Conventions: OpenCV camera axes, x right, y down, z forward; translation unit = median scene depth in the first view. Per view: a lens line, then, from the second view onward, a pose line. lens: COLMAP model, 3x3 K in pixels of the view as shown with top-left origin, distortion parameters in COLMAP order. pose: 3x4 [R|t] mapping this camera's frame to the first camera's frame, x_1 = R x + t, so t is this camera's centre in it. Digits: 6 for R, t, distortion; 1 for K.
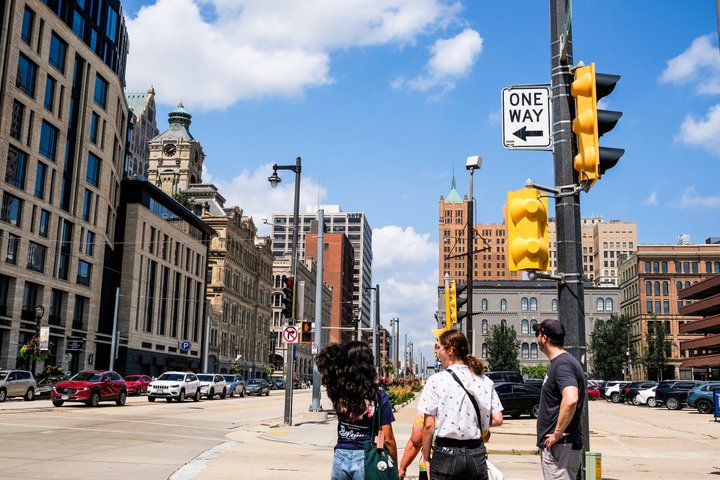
lens RADIAL K [[767.1, 0, 360.0], [0, 767.1, 240.0], [0, 0, 1]] dist [-0.069345, 0.030522]
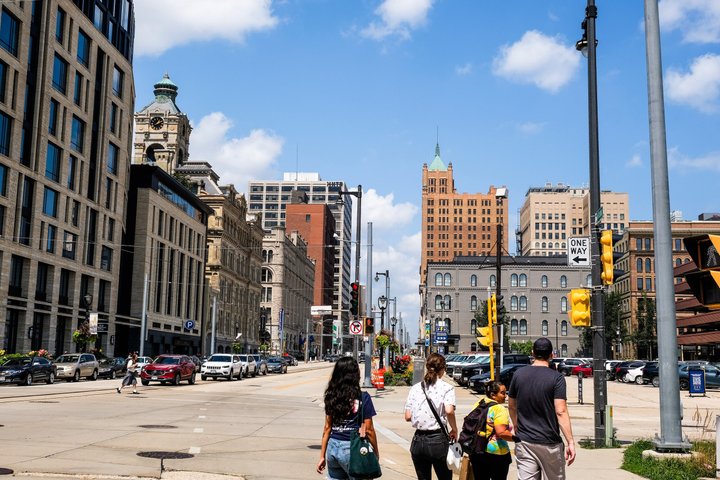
lens RADIAL K [[818.5, 0, 360.0], [0, 818.5, 240.0], [0, 0, 1]] dist [-0.009038, -0.025757]
pose [[0.999466, 0.003848, 0.032454, -0.039358], [-0.005205, 0.999111, 0.041829, -0.023945], [-0.032265, -0.041975, 0.998598, -0.106339]]
